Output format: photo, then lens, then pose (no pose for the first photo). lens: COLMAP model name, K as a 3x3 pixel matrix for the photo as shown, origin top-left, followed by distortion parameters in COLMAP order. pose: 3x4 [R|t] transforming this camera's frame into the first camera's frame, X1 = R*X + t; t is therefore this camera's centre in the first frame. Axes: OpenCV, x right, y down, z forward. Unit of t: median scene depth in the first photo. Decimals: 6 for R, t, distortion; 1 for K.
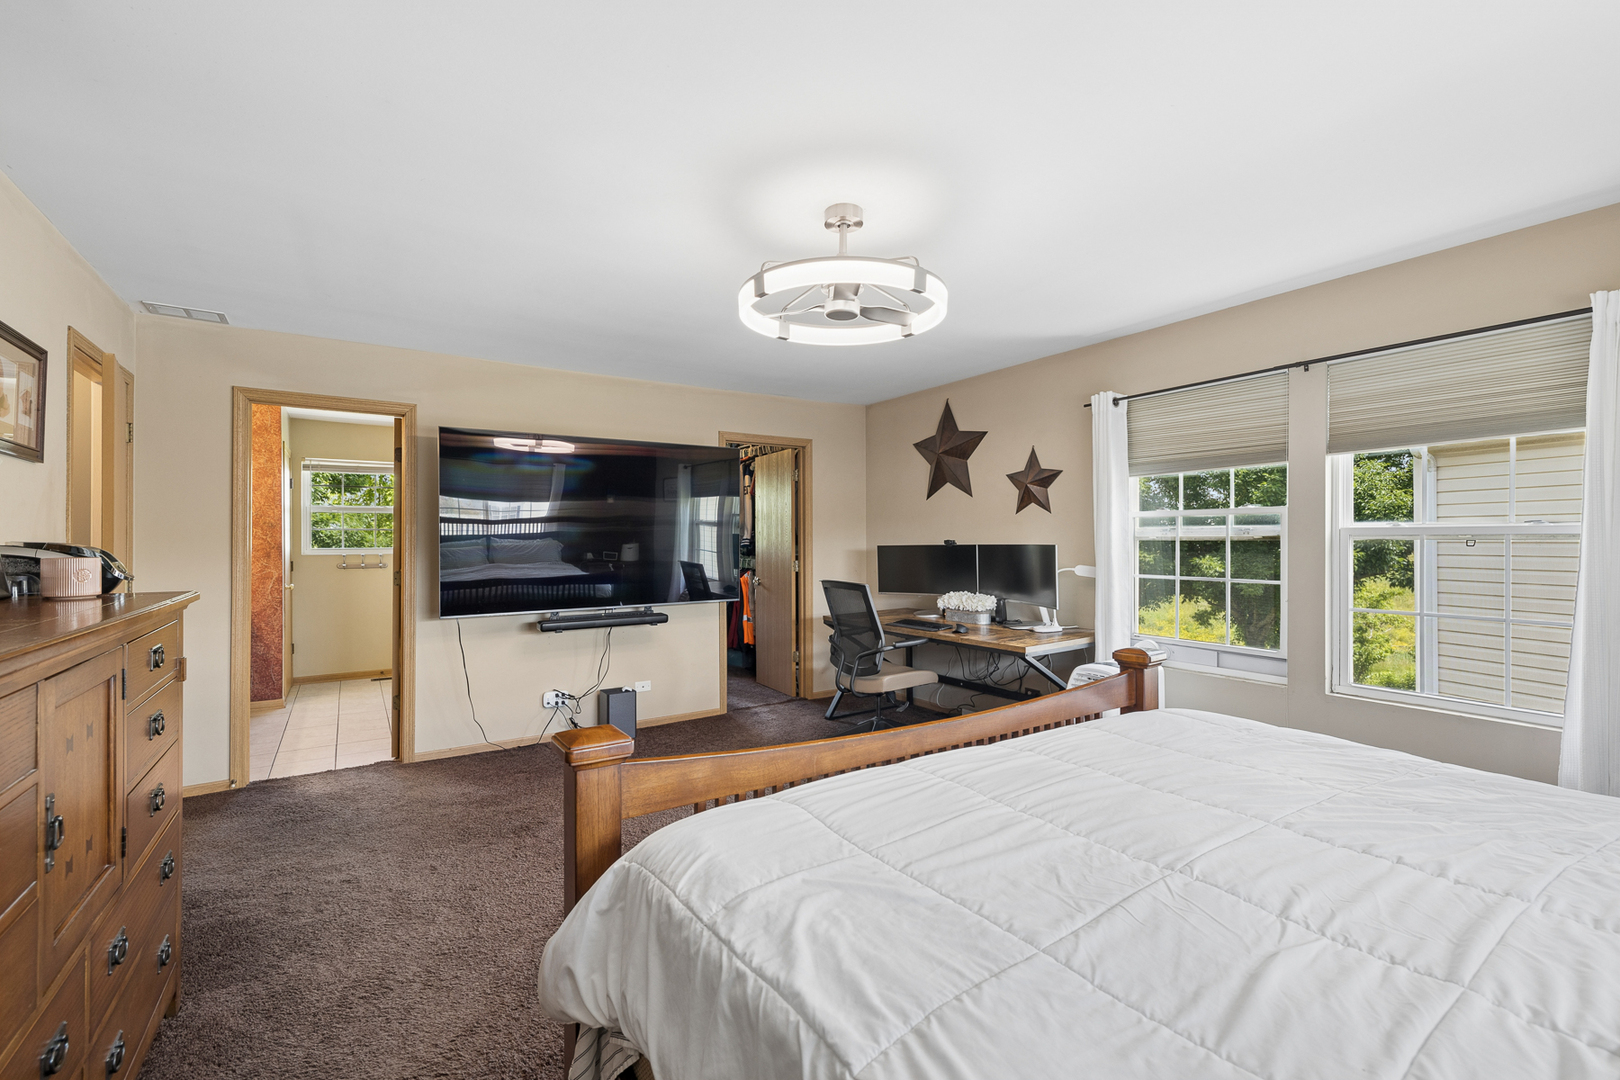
lens RADIAL K [[696.5, 0, 810.0], [0, 696.5, 540.0], [0, 0, 1]] dist [0.000564, -0.000006]
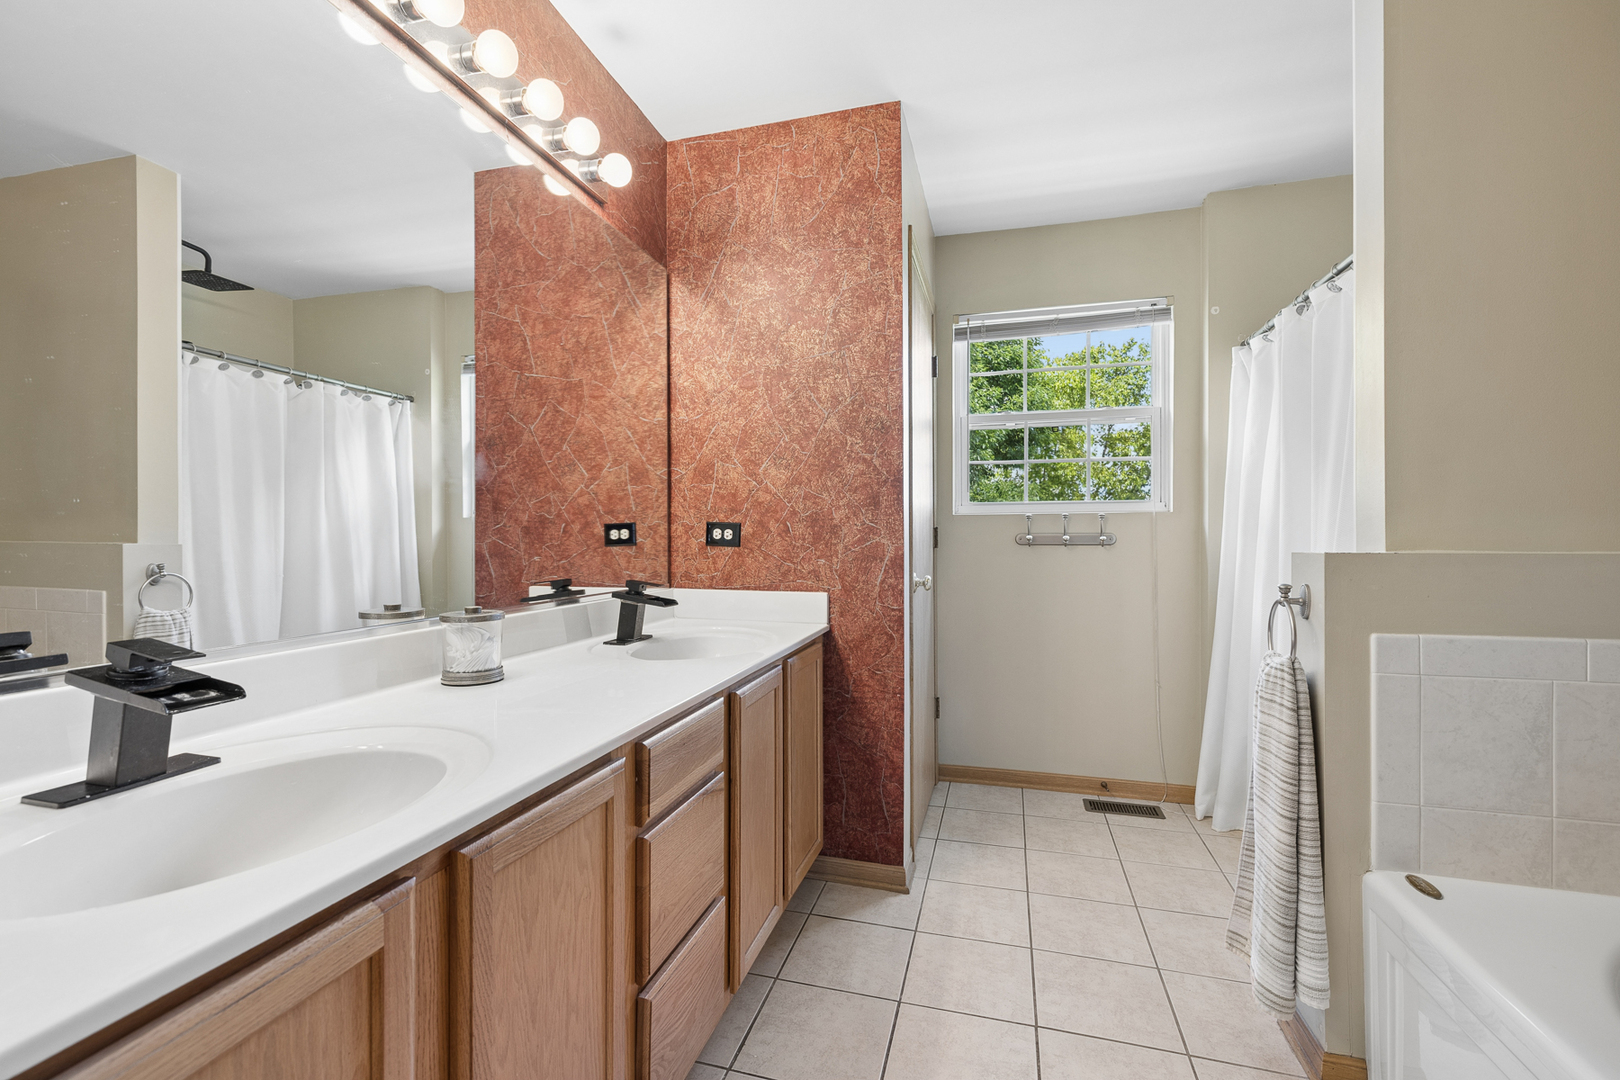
lens RADIAL K [[696.5, 0, 810.0], [0, 696.5, 540.0], [0, 0, 1]] dist [0.000564, -0.000006]
pose [[0.653899, 0.007088, -0.756549, -0.429819], [-0.000237, 0.999958, 0.009163, 0.034638], [0.756582, -0.005812, 0.653873, 0.611161]]
